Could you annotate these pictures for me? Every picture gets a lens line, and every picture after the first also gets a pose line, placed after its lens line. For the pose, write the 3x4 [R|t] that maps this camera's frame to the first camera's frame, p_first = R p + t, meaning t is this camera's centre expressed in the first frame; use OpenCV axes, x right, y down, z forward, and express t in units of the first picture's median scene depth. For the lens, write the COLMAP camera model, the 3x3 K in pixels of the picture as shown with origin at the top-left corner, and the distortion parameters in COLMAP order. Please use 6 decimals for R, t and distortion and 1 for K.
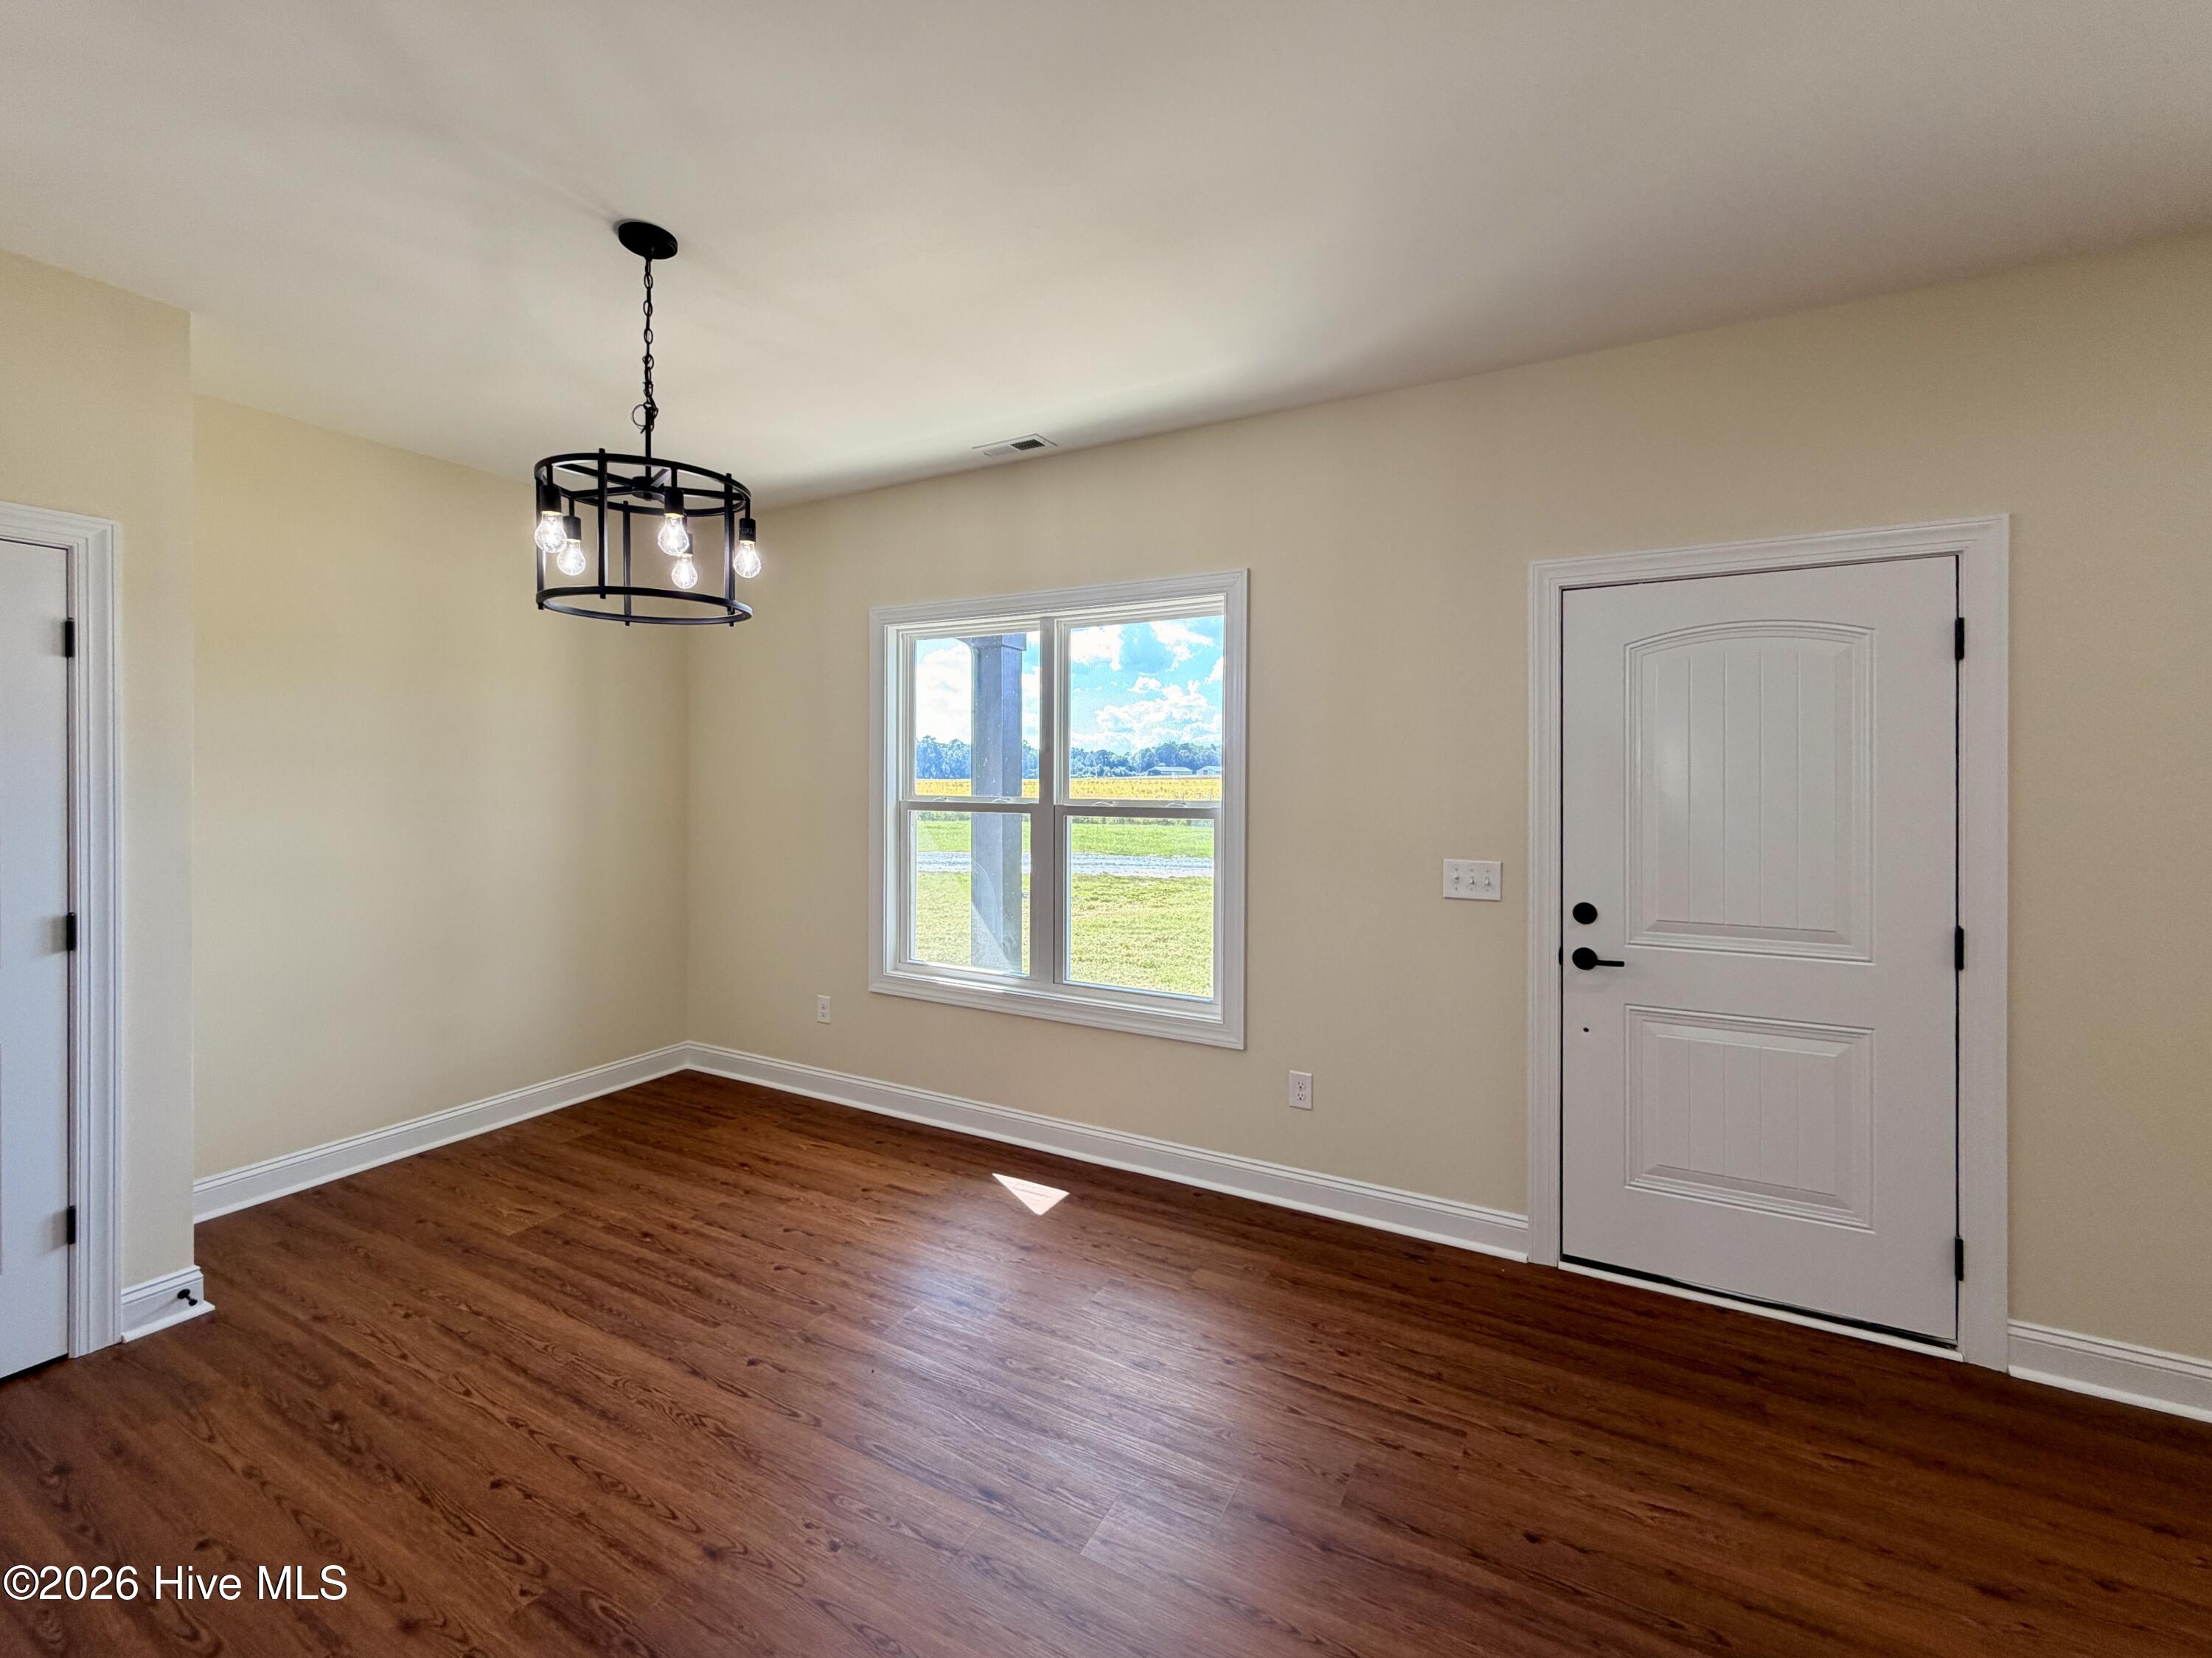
lens RADIAL K [[919.1, 0, 1101.5], [0, 919.1, 781.6], [0, 0, 1]] dist [-0.000209, 0.000072]
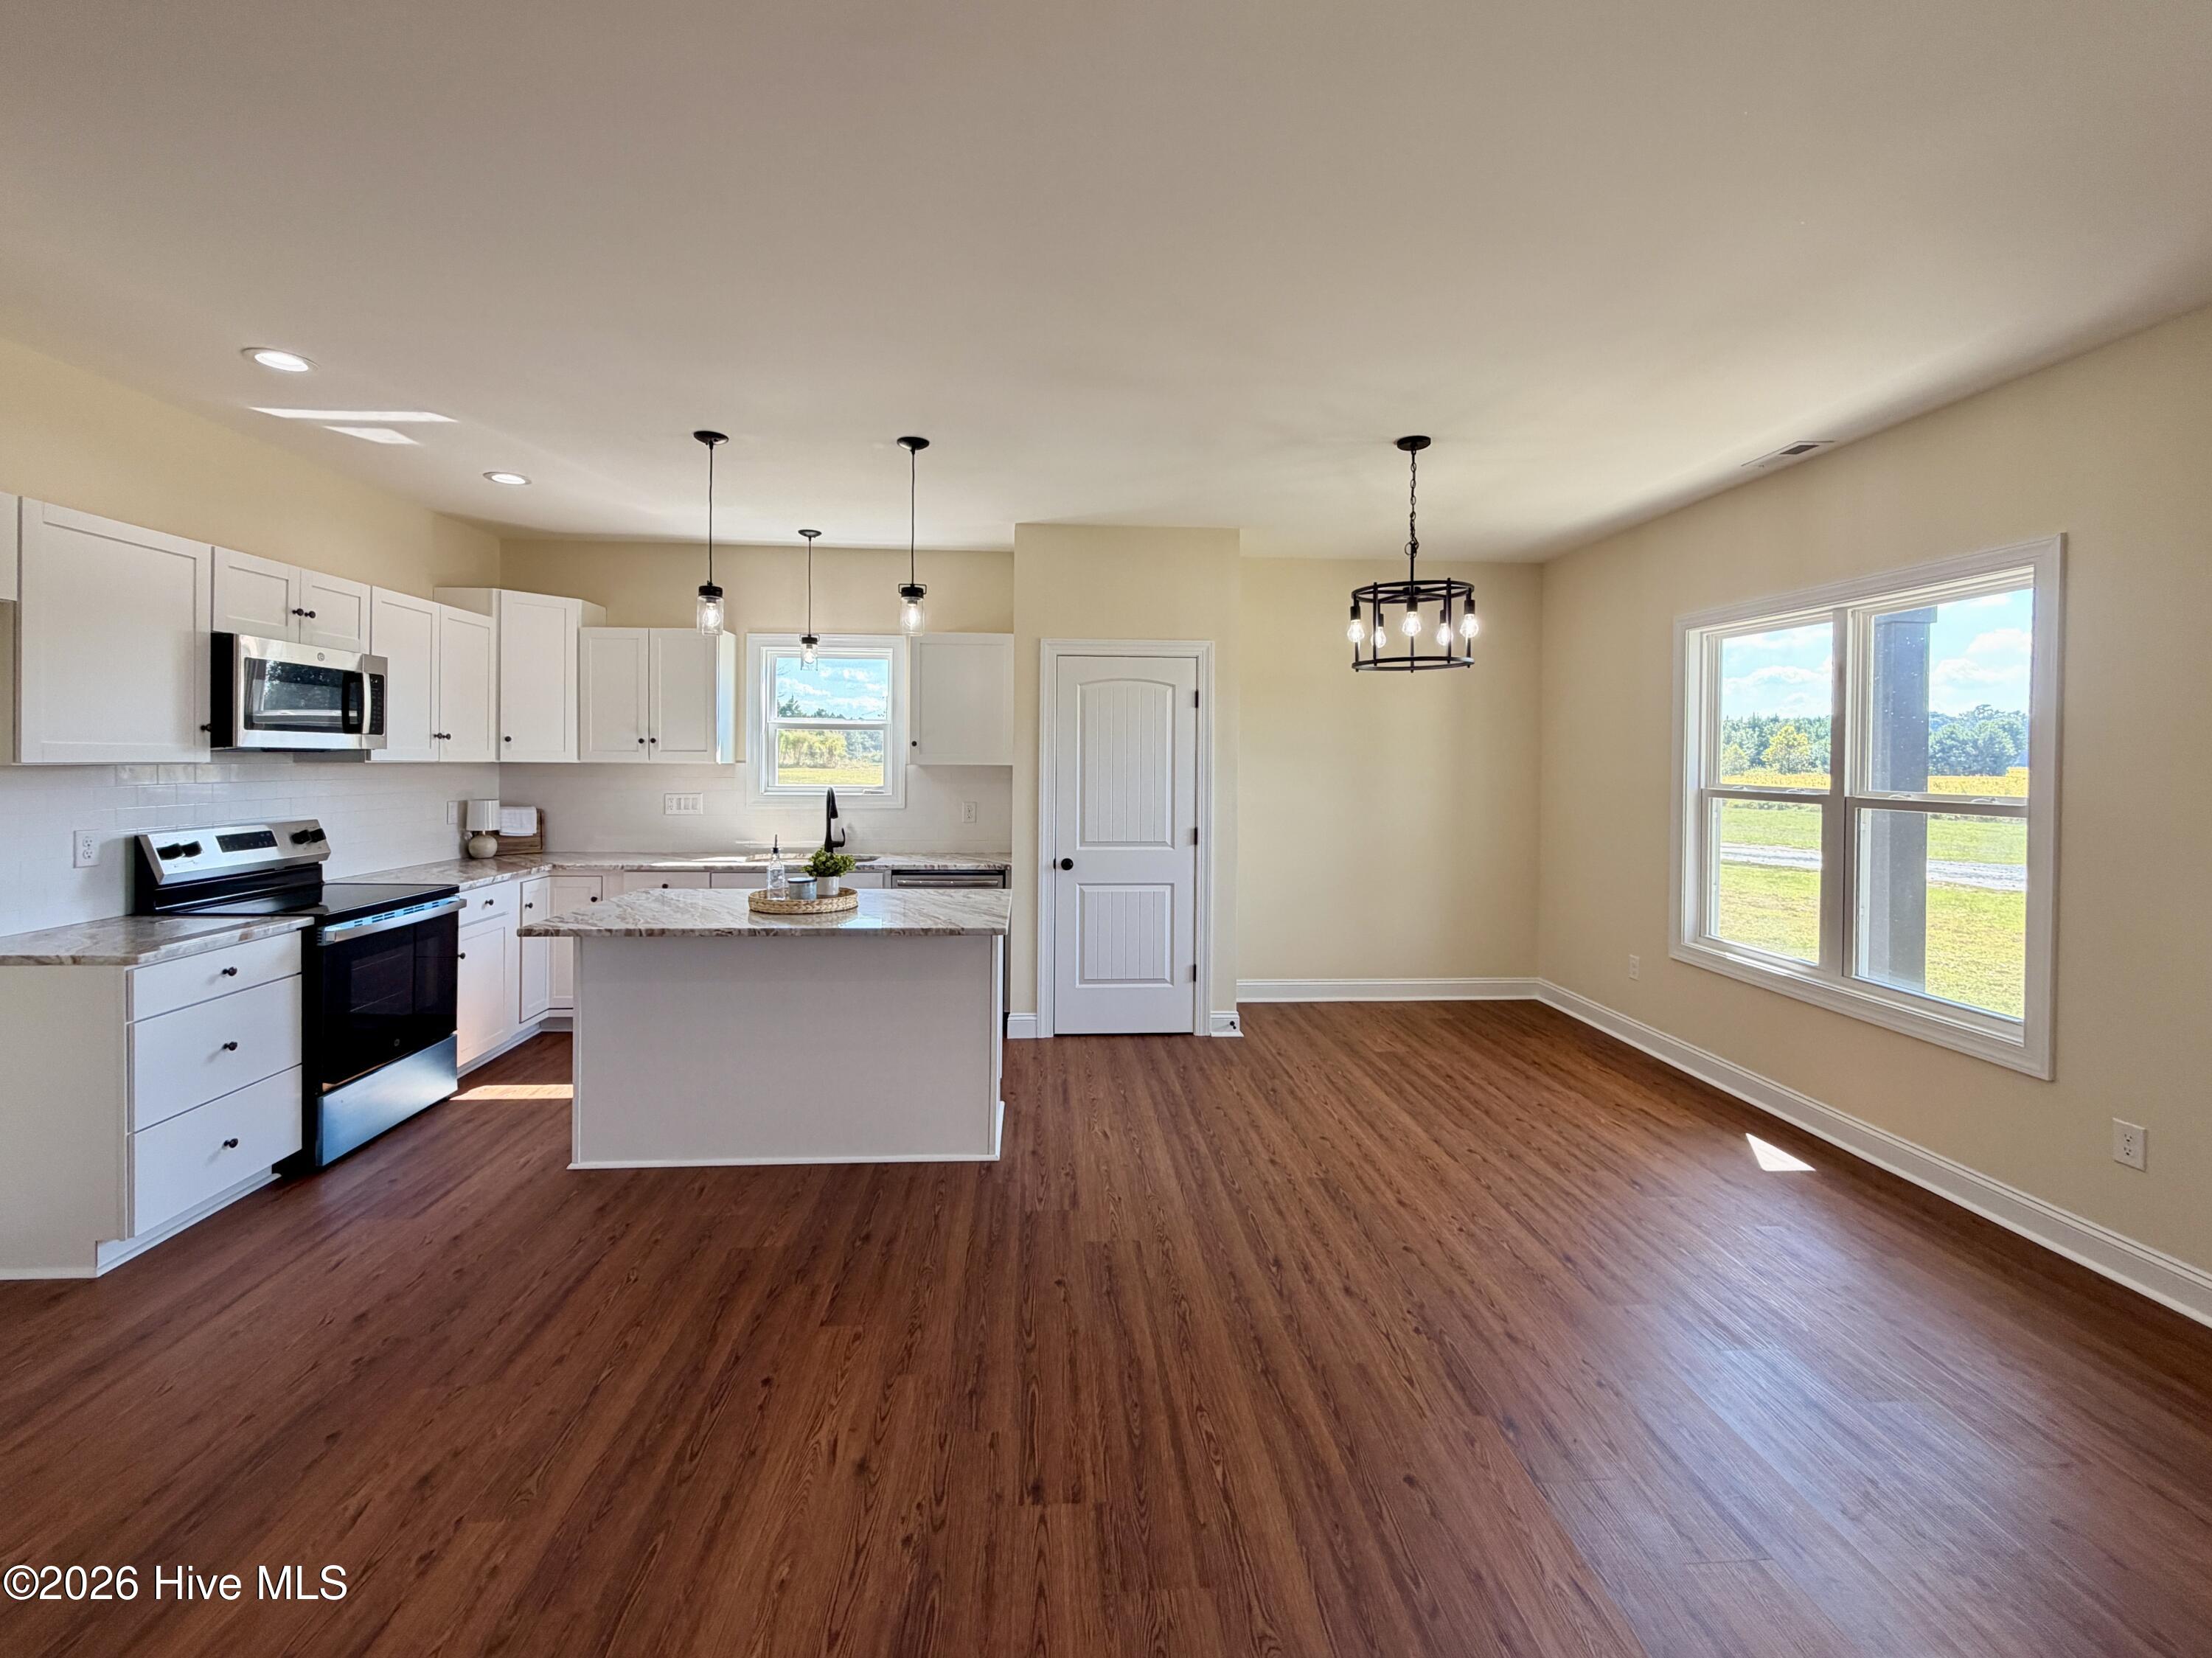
lens RADIAL K [[928.9, 0, 1100.3], [0, 928.9, 767.5], [0, 0, 1]] dist [0.000737, 0.000005]
pose [[0.534743, 0.010918, -0.844944, 0.445190], [-0.009744, 0.999930, 0.006754, -0.006289], [0.844959, 0.004622, 0.534812, -0.263076]]
